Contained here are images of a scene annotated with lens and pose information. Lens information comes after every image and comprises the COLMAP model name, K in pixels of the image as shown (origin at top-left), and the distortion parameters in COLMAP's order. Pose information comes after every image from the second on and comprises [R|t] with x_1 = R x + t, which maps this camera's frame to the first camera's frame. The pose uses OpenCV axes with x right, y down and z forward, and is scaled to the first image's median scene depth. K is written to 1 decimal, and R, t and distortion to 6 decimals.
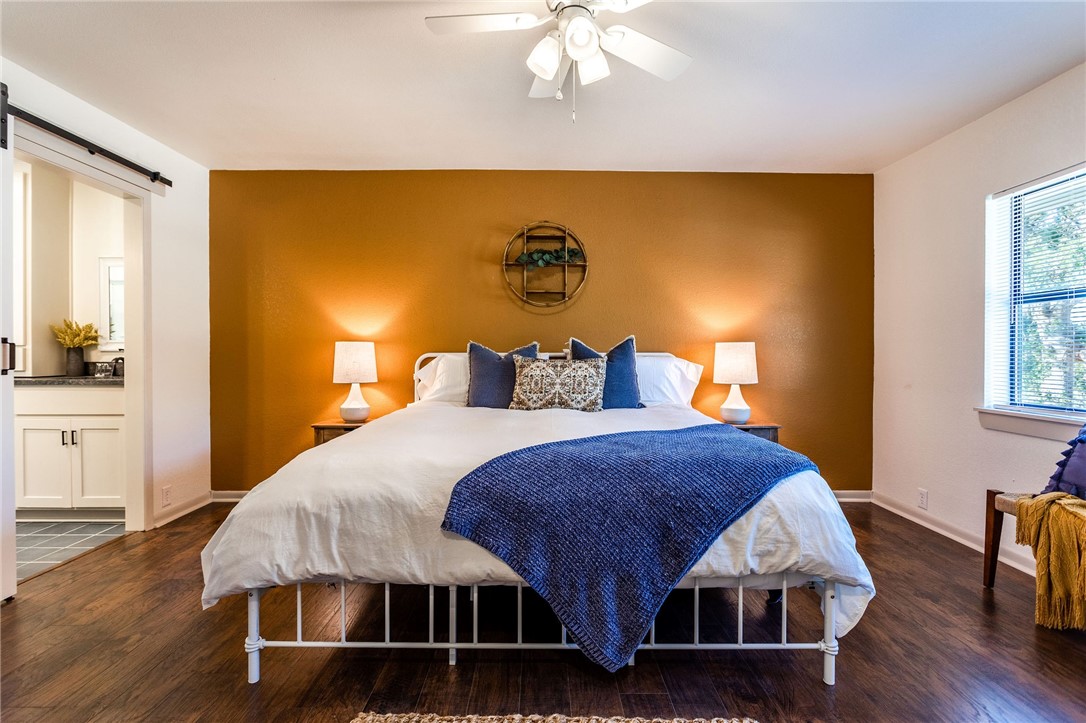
lens RADIAL K [[518.1, 0, 529.4], [0, 518.1, 354.6], [0, 0, 1]] dist [-0.017784, 0.005617]
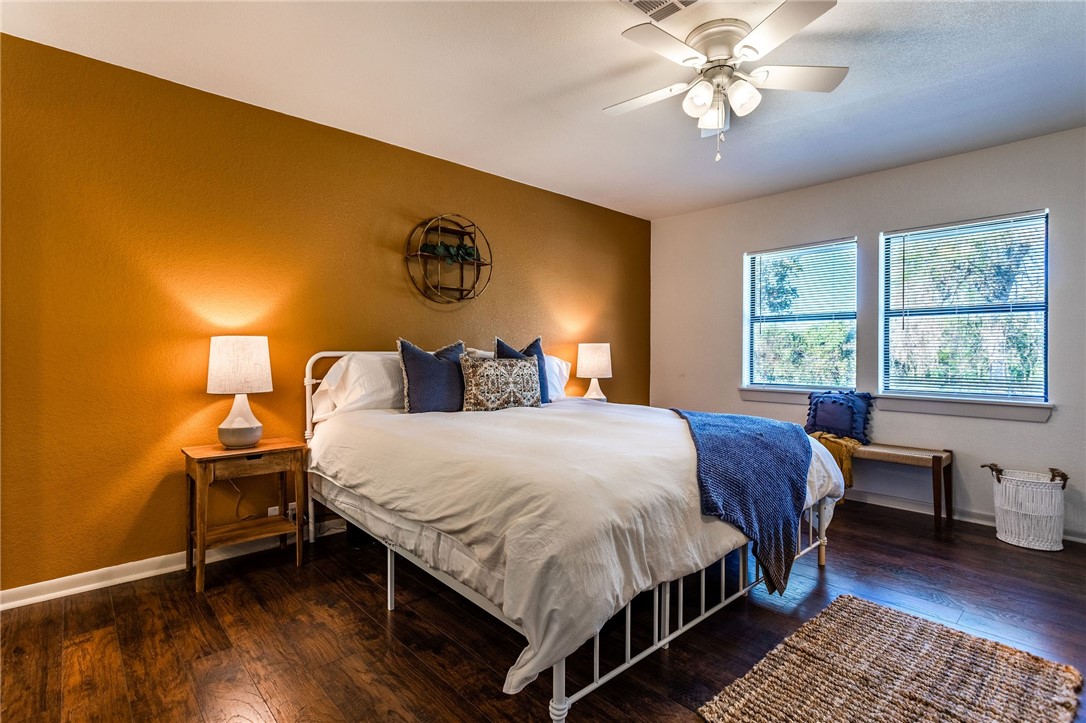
lens RADIAL K [[518.1, 0, 529.4], [0, 518.1, 354.6], [0, 0, 1]] dist [-0.017784, 0.005617]
pose [[0.746283, -0.000988, 0.665628, -0.584282], [0.000872, 0.999999, 0.000506, 0.001405], [-0.665628, 0.000203, 0.746284, 0.224238]]
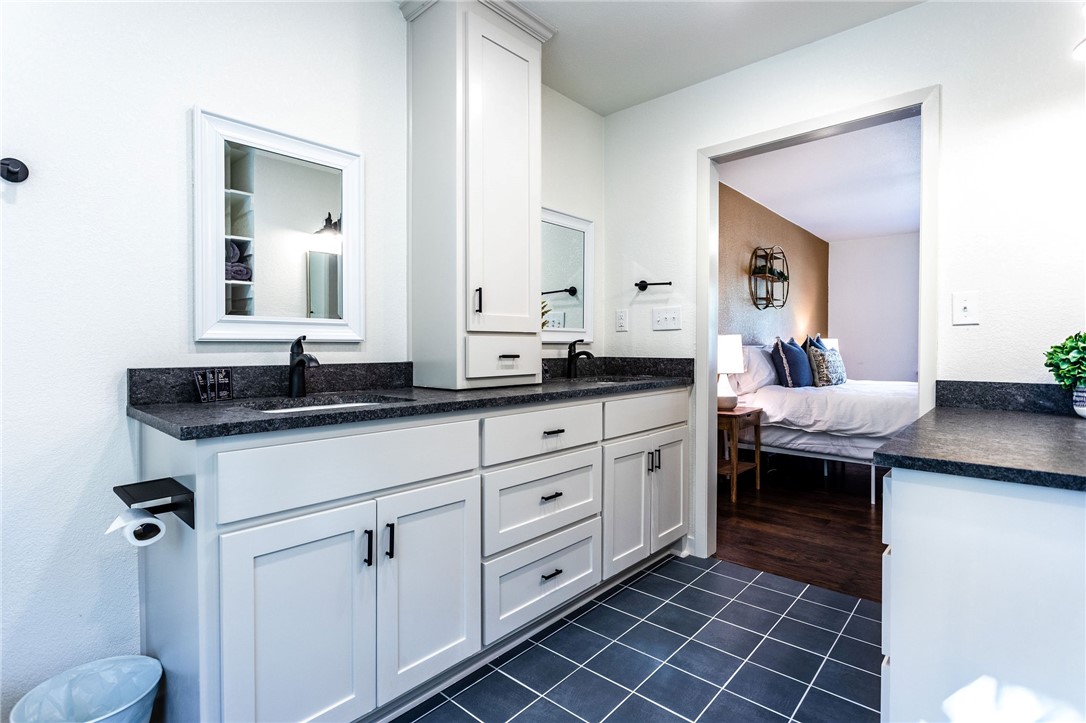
lens RADIAL K [[530.4, 0, 522.3], [0, 530.4, 356.6], [0, 0, 1]] dist [-0.001987, 0.000831]
pose [[0.675166, -0.015691, 0.737499, -1.621426], [0.011058, 0.999877, 0.011151, 0.003173], [-0.737583, 0.000626, 0.675257, 0.646845]]
